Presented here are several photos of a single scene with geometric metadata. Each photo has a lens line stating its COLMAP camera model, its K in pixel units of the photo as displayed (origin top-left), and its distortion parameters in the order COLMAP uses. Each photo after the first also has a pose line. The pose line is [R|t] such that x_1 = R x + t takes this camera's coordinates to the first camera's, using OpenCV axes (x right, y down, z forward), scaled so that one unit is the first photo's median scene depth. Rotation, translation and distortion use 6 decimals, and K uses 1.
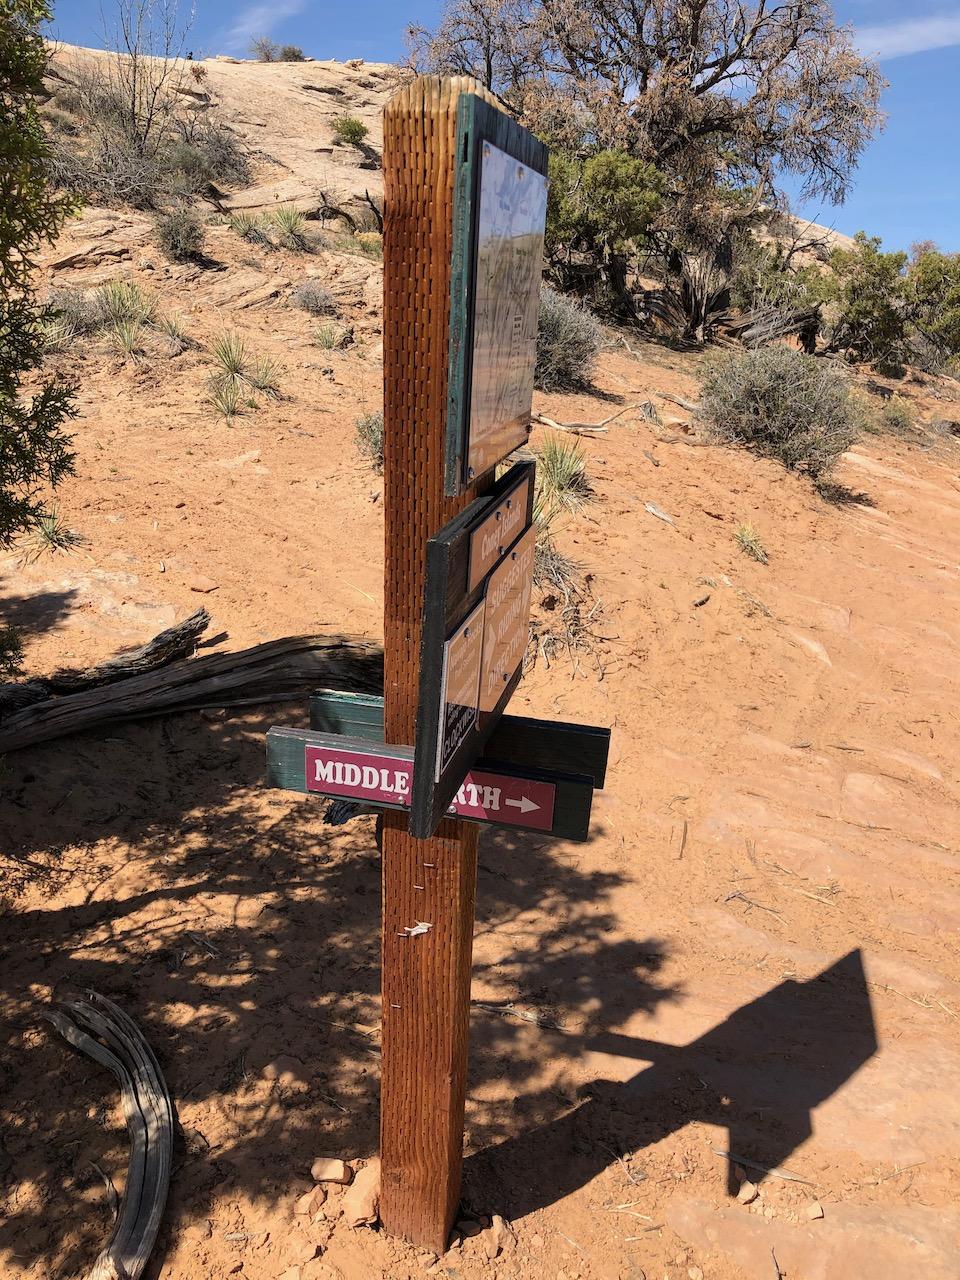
lens RADIAL K [[1046.6, 0, 482.8], [0, 1046.6, 652.7], [0, 0, 1]] dist [0.011907, 0.000543]
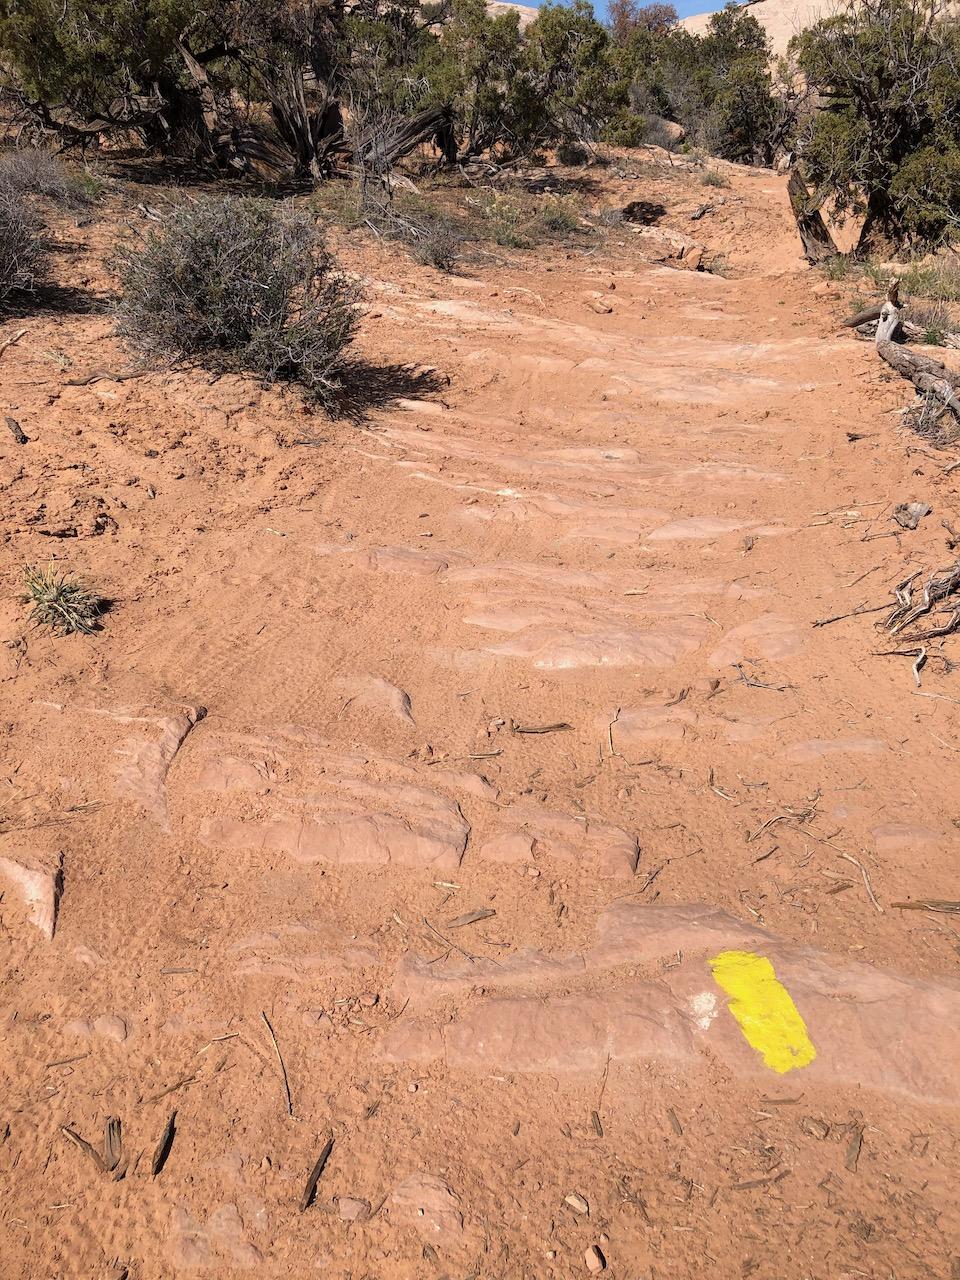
lens RADIAL K [[1046.6, 0, 485.2], [0, 1046.6, 651.6], [0, 0, 1]] dist [0.011907, 0.000543]
pose [[0.949857, -0.288087, 0.121560, 0.176509], [0.269472, 0.951395, 0.149105, -0.045445], [-0.158607, -0.108872, 0.981321, 0.190045]]
